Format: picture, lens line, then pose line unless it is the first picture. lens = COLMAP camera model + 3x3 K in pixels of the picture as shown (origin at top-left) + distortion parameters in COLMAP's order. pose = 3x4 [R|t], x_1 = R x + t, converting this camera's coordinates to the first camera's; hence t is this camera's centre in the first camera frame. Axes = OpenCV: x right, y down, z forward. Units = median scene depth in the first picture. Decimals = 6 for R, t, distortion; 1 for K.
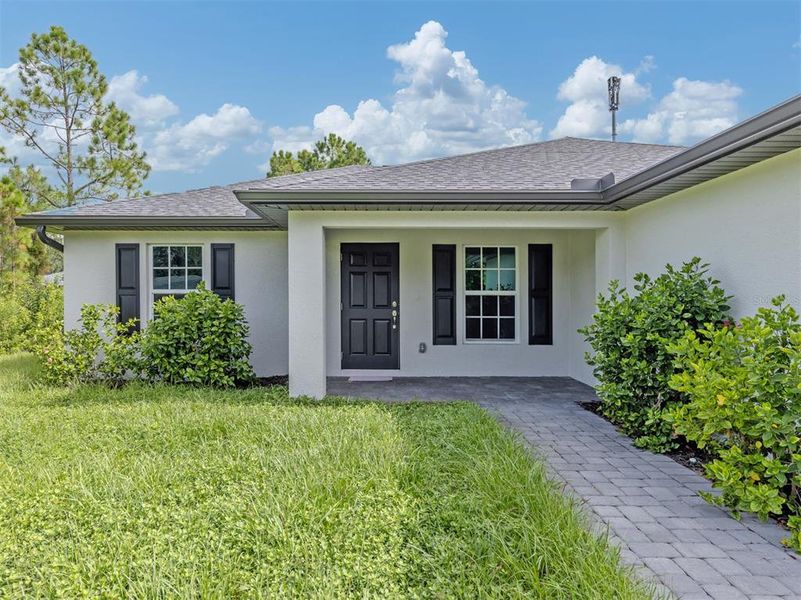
lens RADIAL K [[404.8, 0, 403.1], [0, 404.8, 275.8], [0, 0, 1]] dist [0.003243, 0.000238]
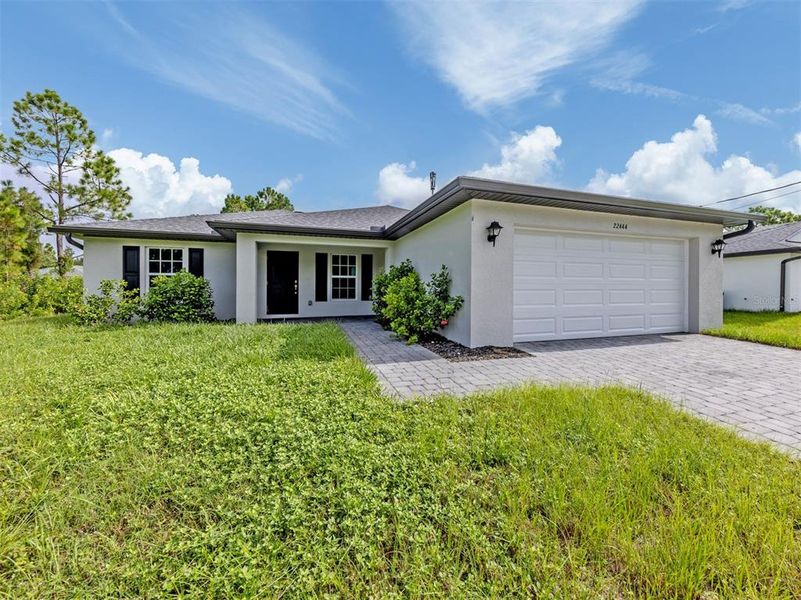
lens RADIAL K [[284.8, 0, 415.4], [0, 284.8, 286.3], [0, 0, 1]] dist [0.000121, 0.000094]
pose [[0.961808, 0.007685, 0.273617, 0.152618], [-0.008419, 0.999963, 0.001511, 0.079042], [-0.273595, -0.003757, 0.961838, -0.495130]]
